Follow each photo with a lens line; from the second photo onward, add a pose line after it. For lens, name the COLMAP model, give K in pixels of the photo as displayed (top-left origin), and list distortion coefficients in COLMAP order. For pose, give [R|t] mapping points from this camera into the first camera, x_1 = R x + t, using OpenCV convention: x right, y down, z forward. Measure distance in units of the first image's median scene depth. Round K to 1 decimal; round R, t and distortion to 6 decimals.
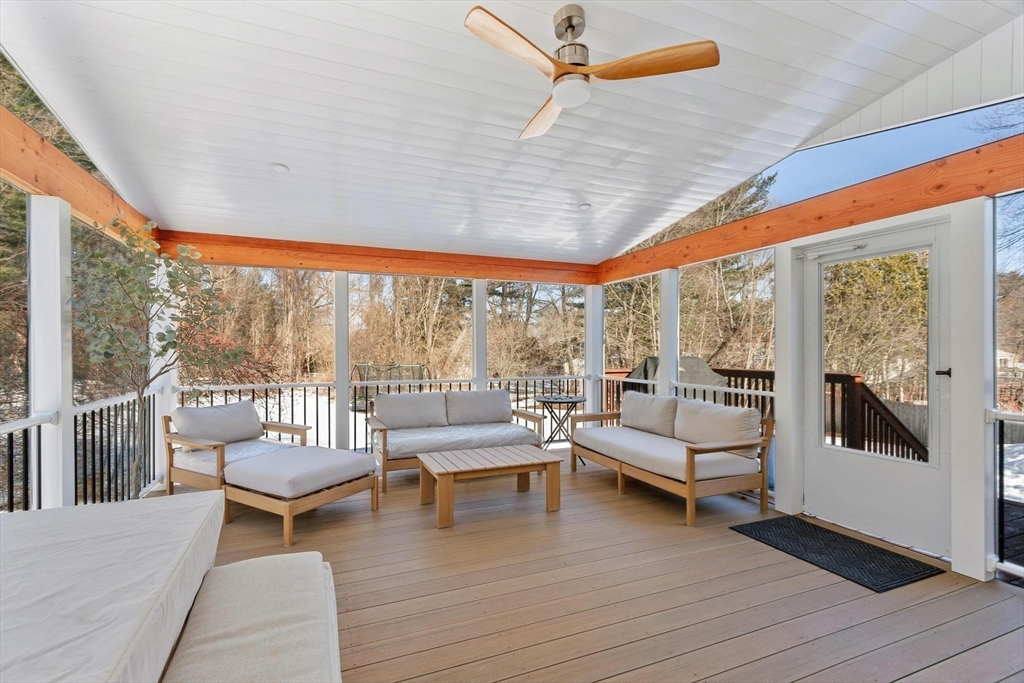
lens RADIAL K [[456.0, 0, 485.0], [0, 456.0, 342.8], [0, 0, 1]] dist [0.000664, -0.000178]
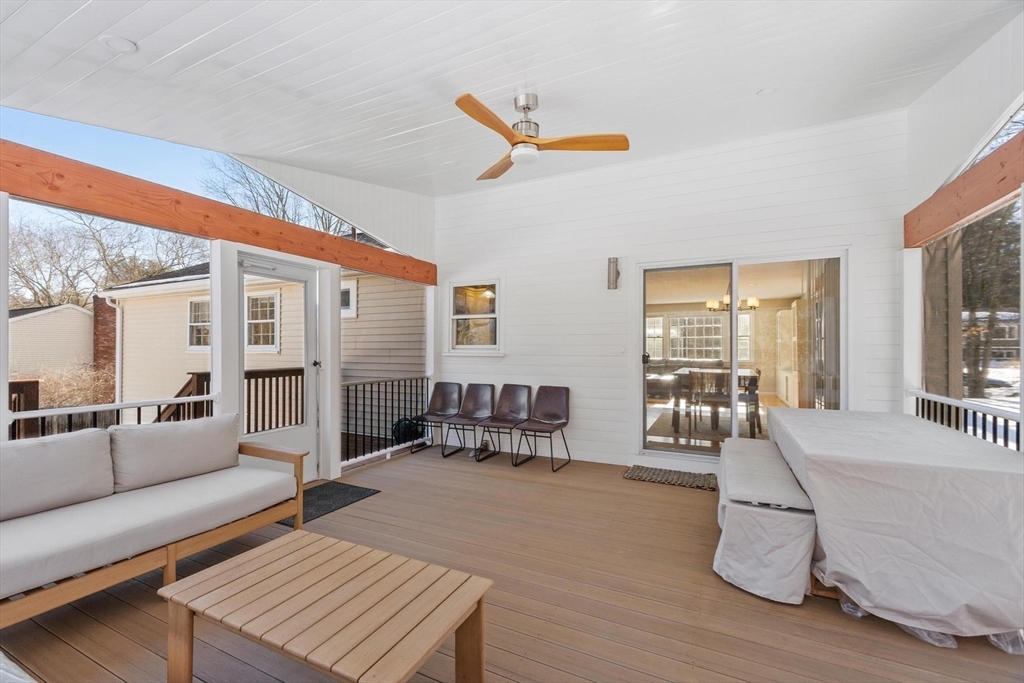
lens RADIAL K [[456.0, 0, 485.0], [0, 456.0, 342.8], [0, 0, 1]] dist [0.000664, -0.000178]
pose [[-0.654293, 0.012415, 0.756139, -0.522151], [-0.008961, 0.999668, -0.024168, 0.022556], [-0.756188, -0.022589, -0.653965, 1.389384]]
